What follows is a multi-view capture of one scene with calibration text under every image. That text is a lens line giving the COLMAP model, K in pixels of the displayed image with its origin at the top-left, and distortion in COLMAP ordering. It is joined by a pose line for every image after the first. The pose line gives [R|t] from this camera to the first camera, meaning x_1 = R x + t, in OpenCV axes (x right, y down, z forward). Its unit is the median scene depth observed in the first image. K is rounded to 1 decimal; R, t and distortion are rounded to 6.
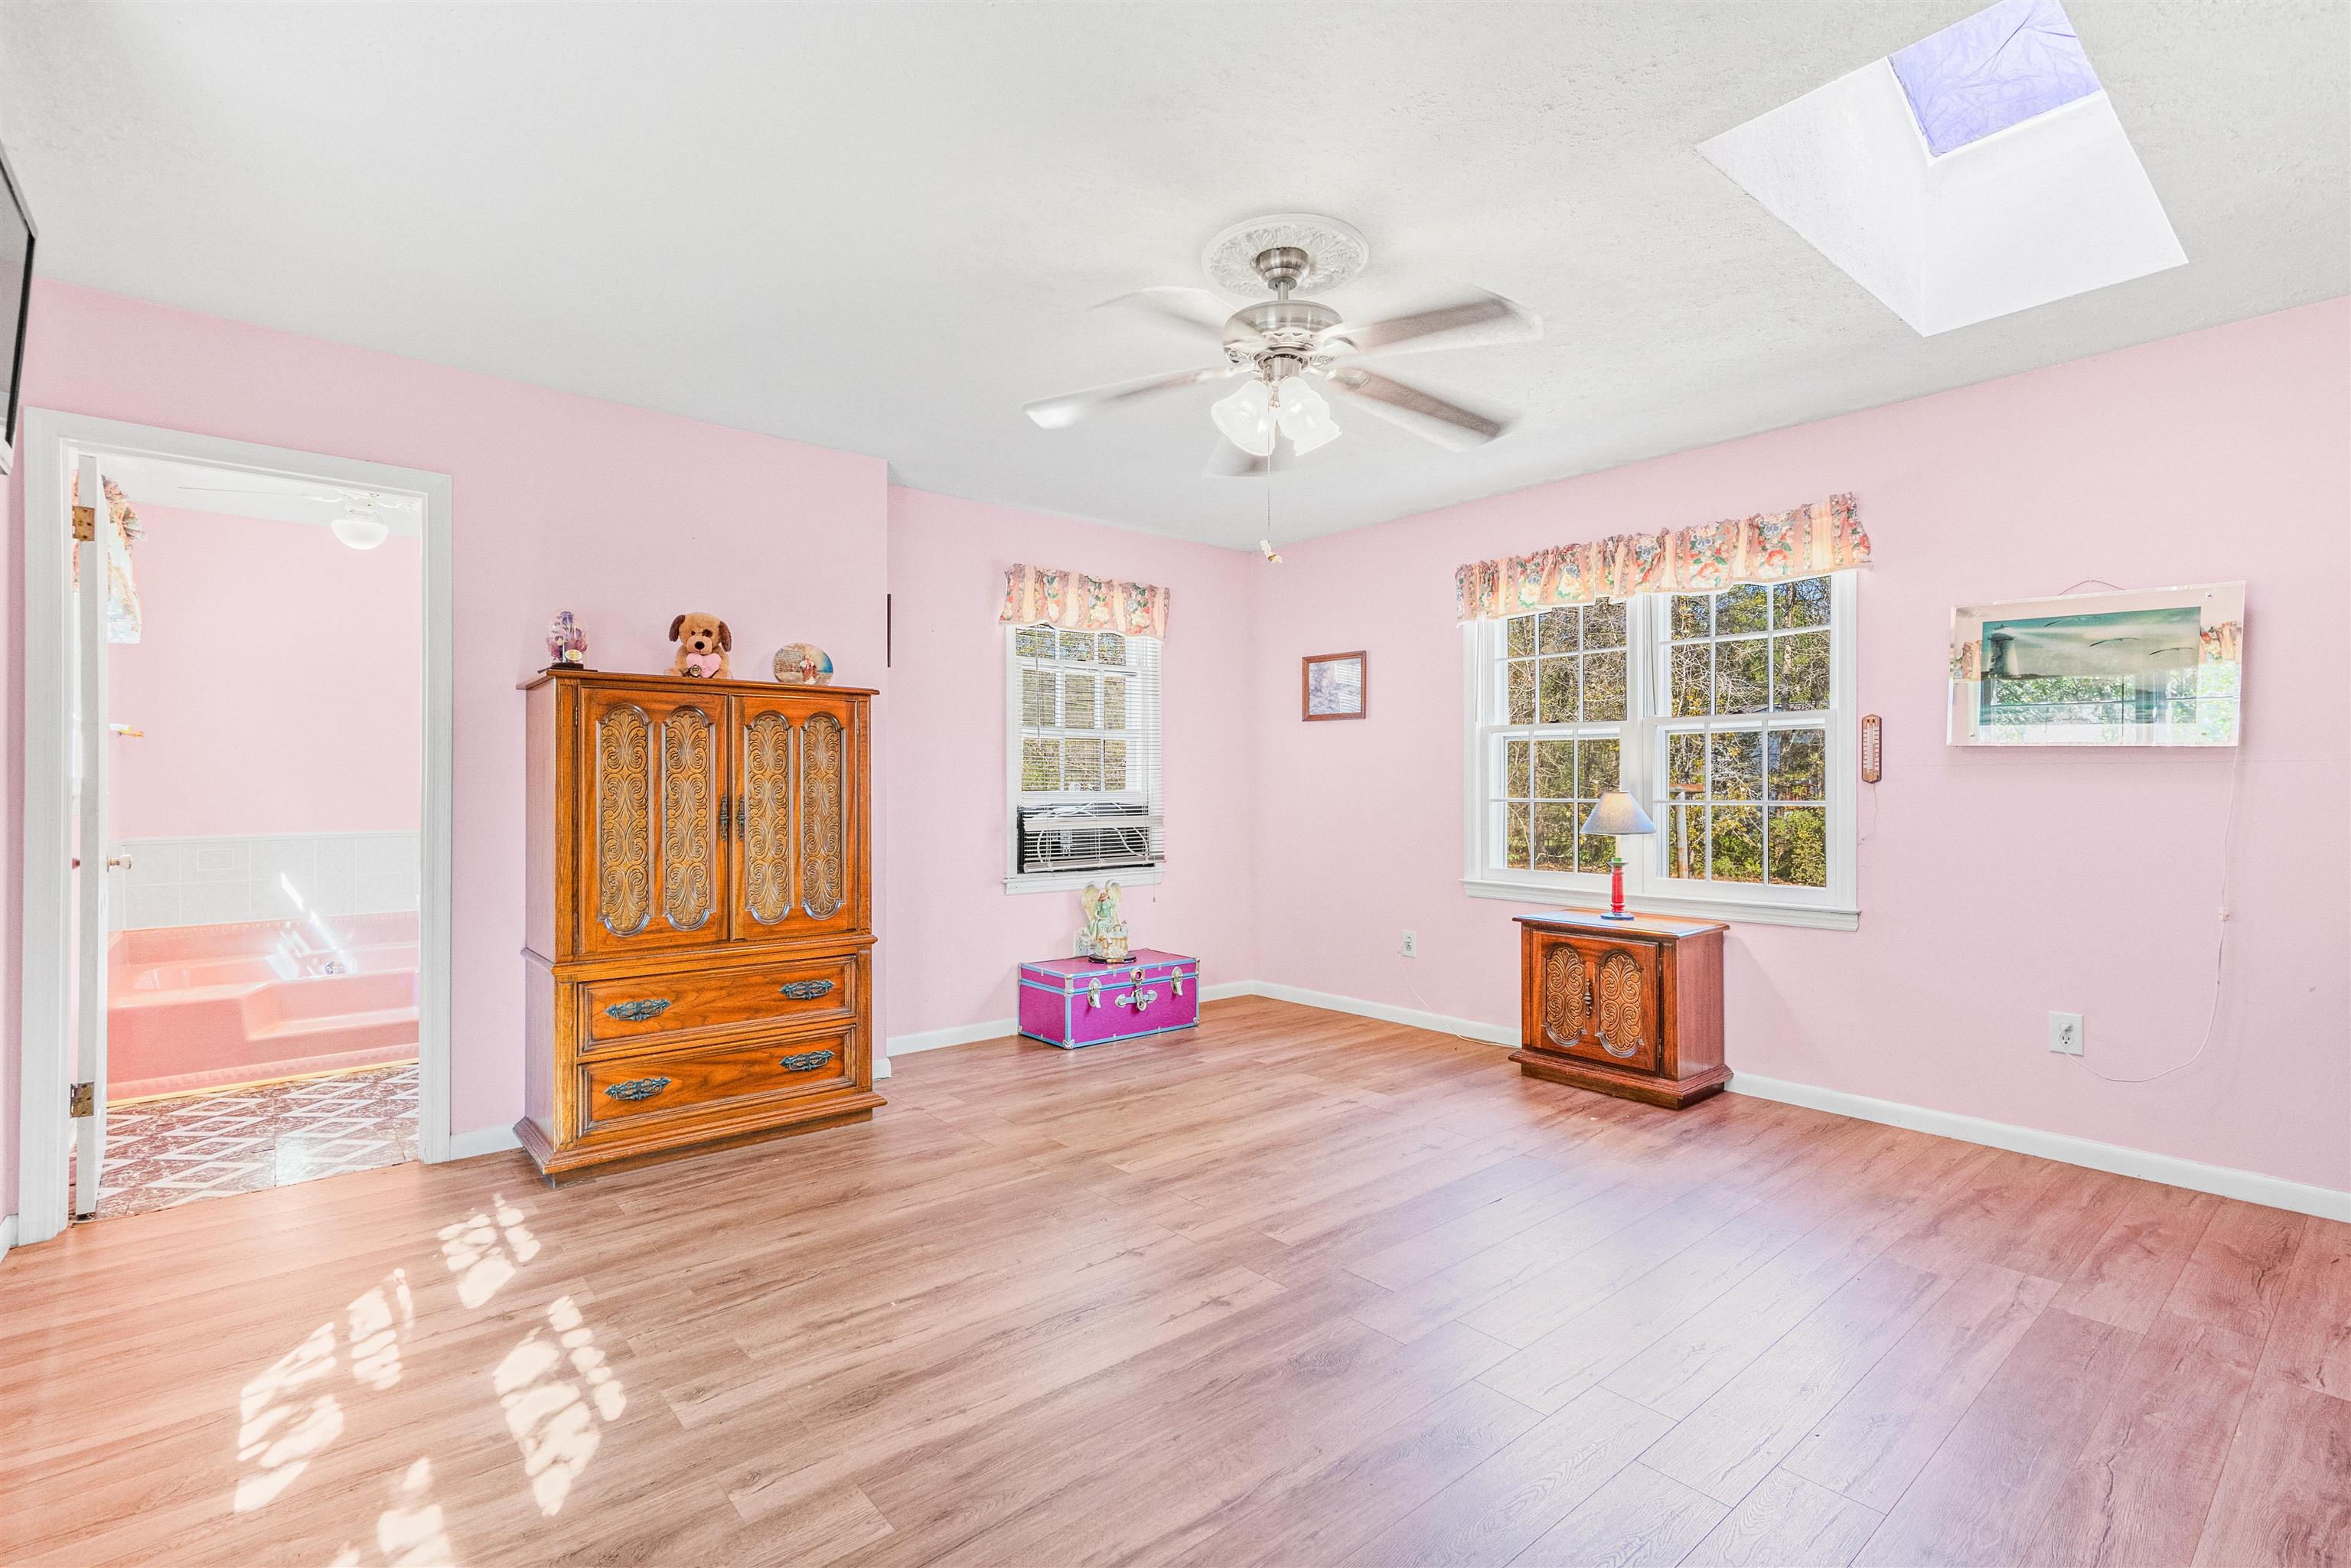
lens RADIAL K [[1077.3, 0, 1168.9], [0, 1077.3, 783.6], [0, 0, 1]] dist [0.000661, 0.001368]
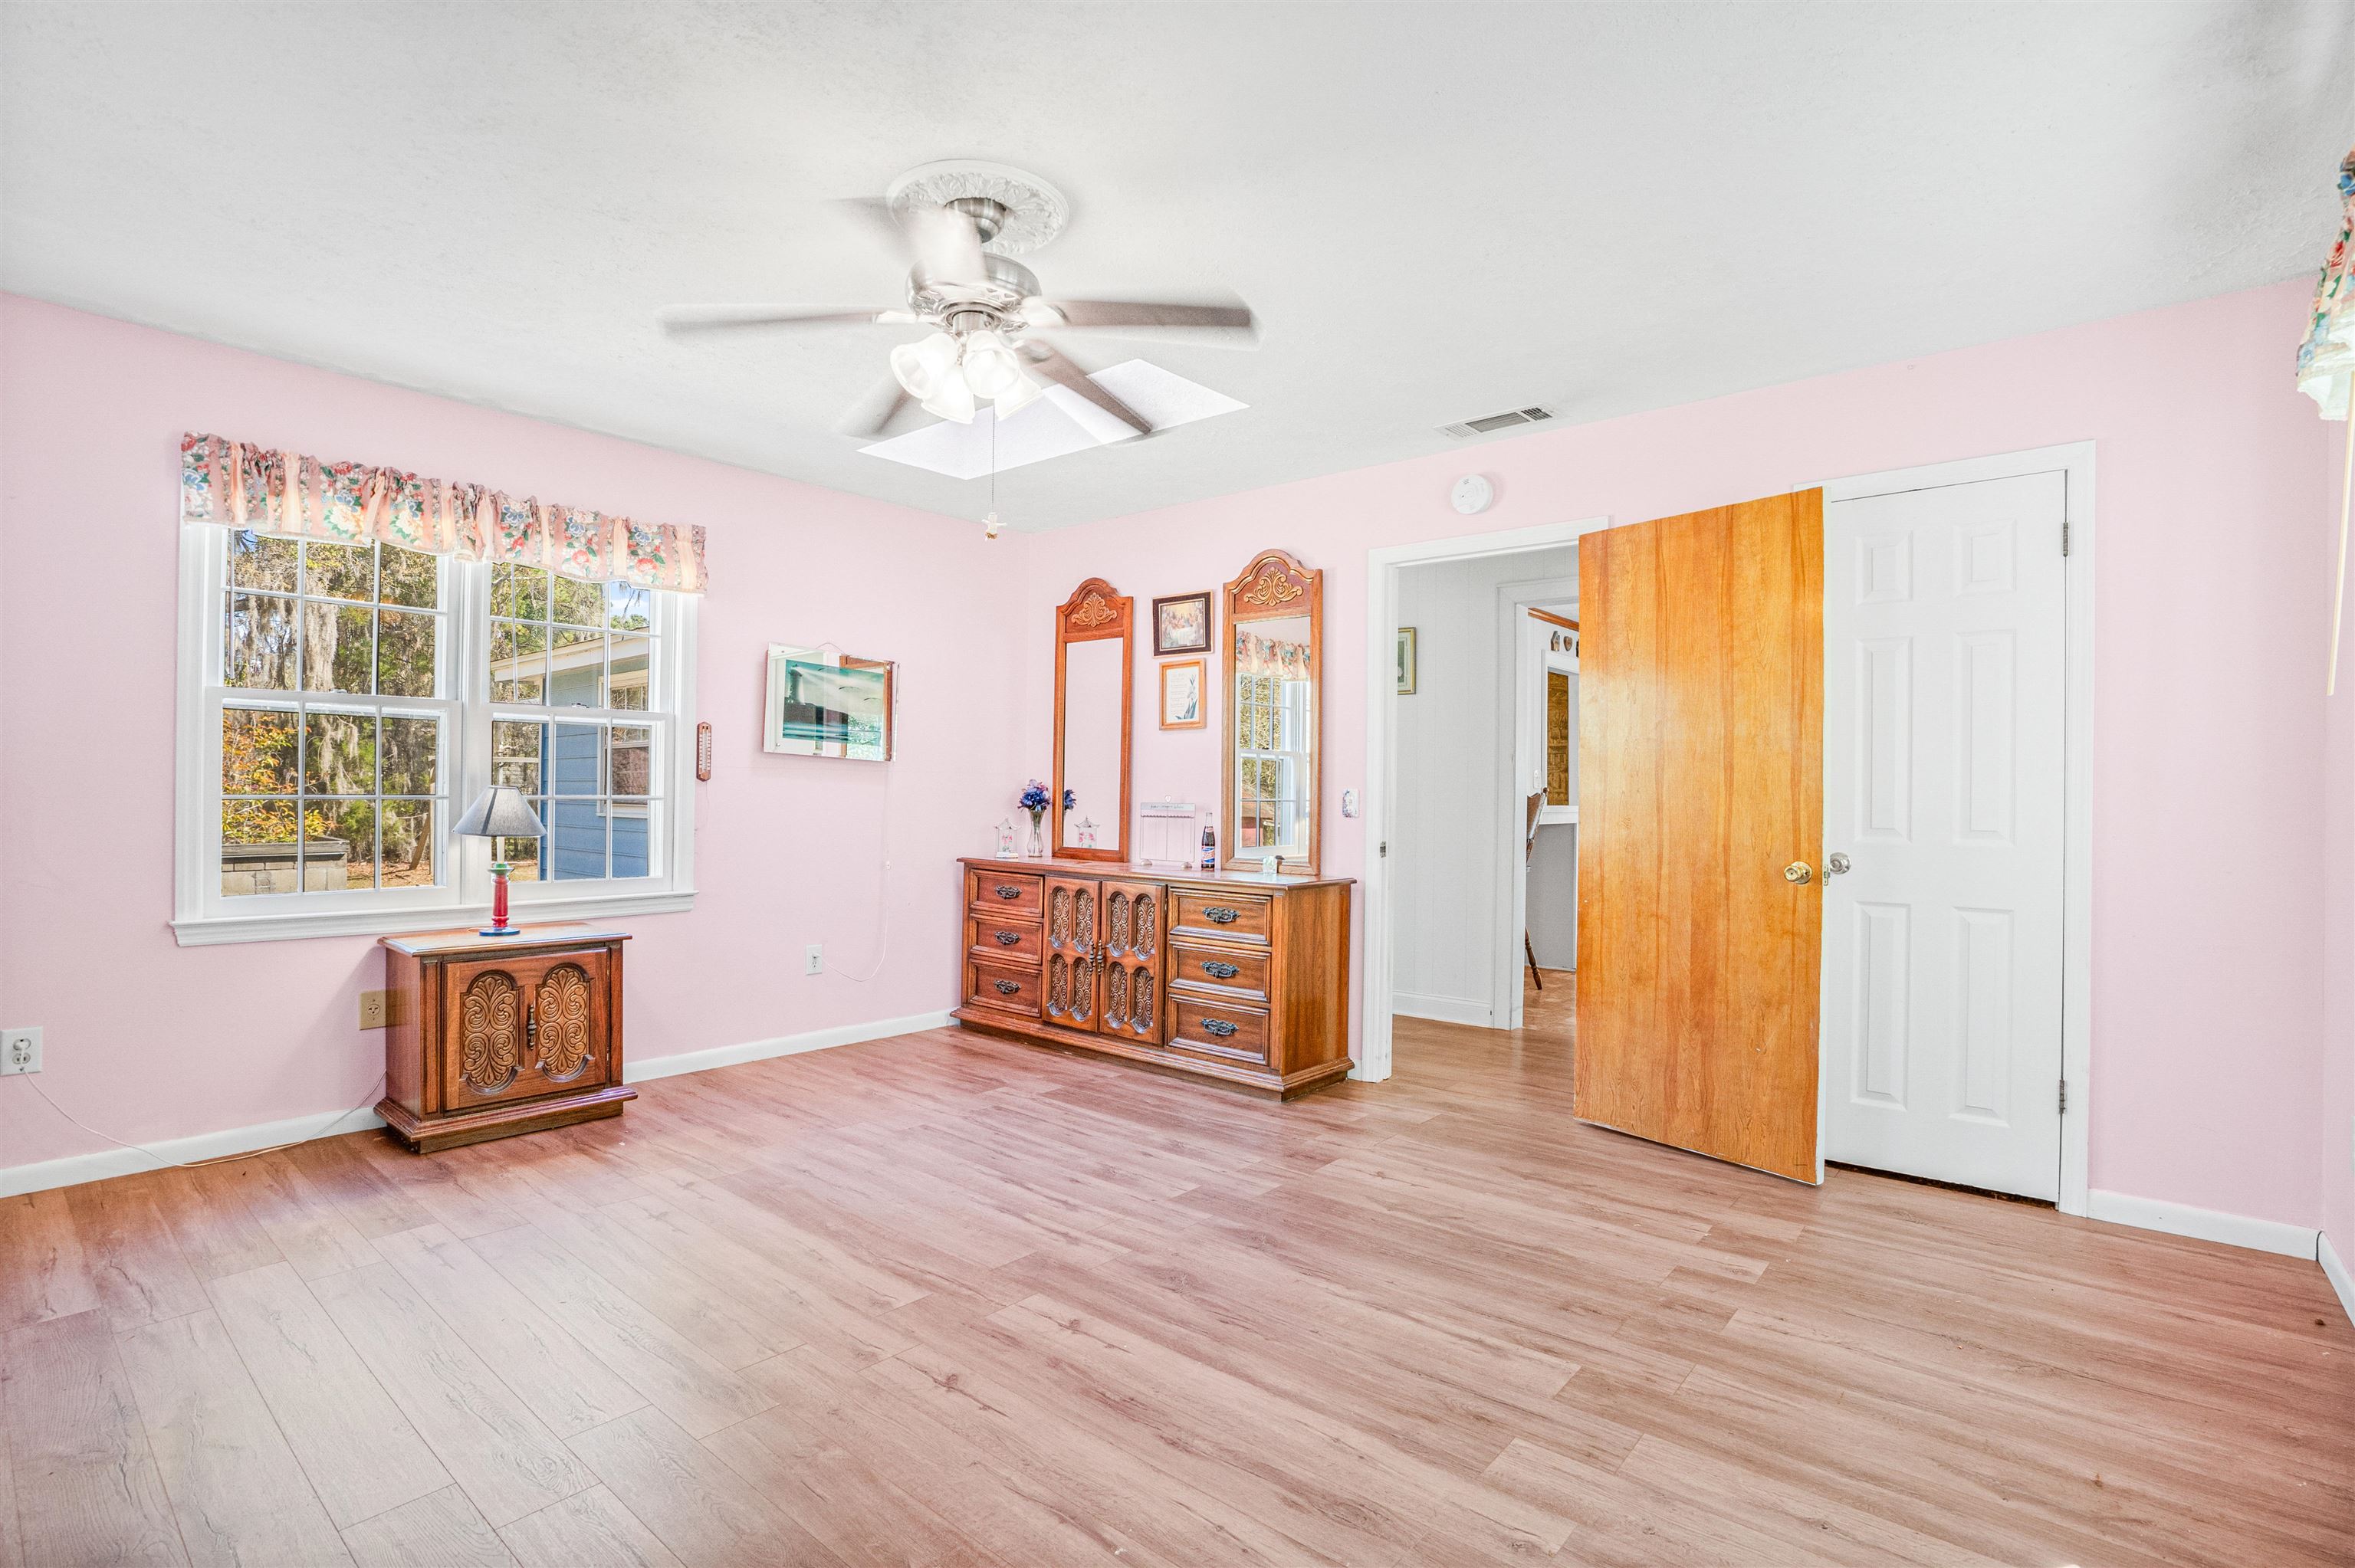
lens RADIAL K [[1105.6, 0, 1165.6], [0, 1105.6, 789.5], [0, 0, 1]] dist [-0.058054, 0.022177]
pose [[-0.158494, 0.000893, 0.987360, -0.652408], [-0.013644, 0.999902, -0.003094, 0.006443], [-0.987266, -0.013962, -0.158466, 0.765034]]
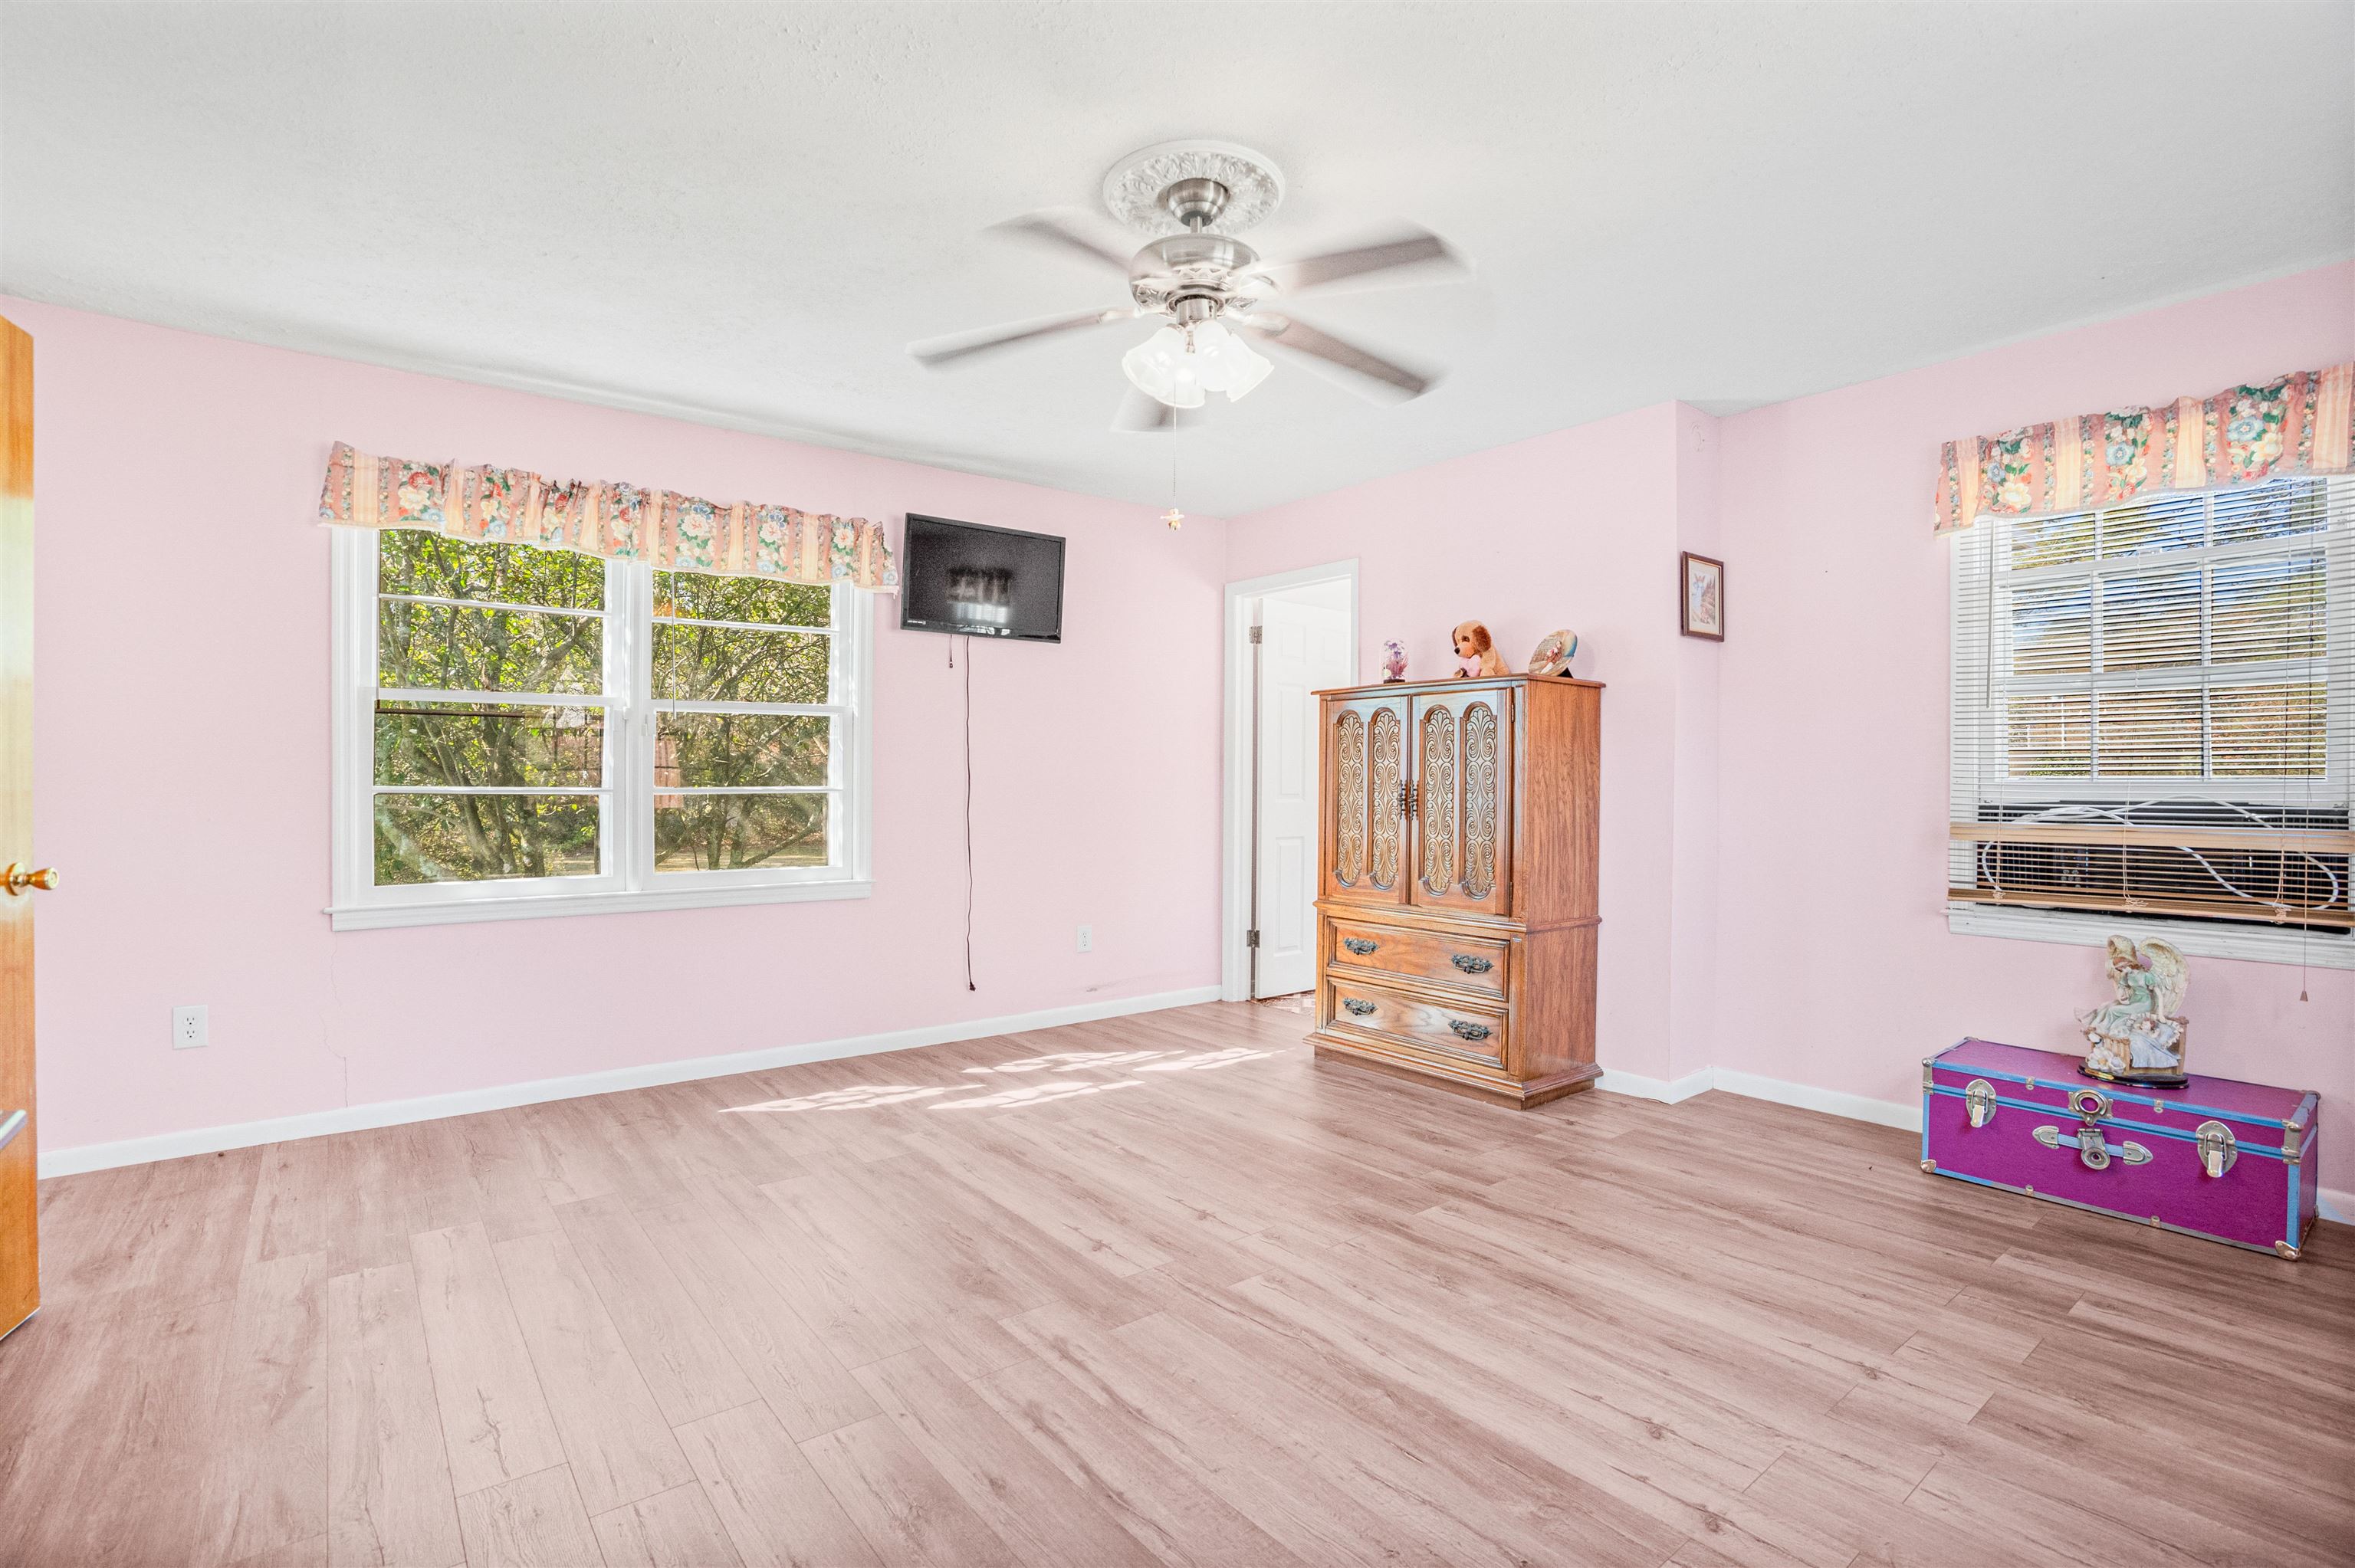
lens RADIAL K [[1105.6, 0, 1165.6], [0, 1105.6, 789.5], [0, 0, 1]] dist [-0.058054, 0.022177]
pose [[-0.038299, 0.008702, -0.999228, 0.806640], [0.002175, 0.999960, 0.008625, 0.009497], [0.999264, -0.001843, -0.038317, 0.786806]]
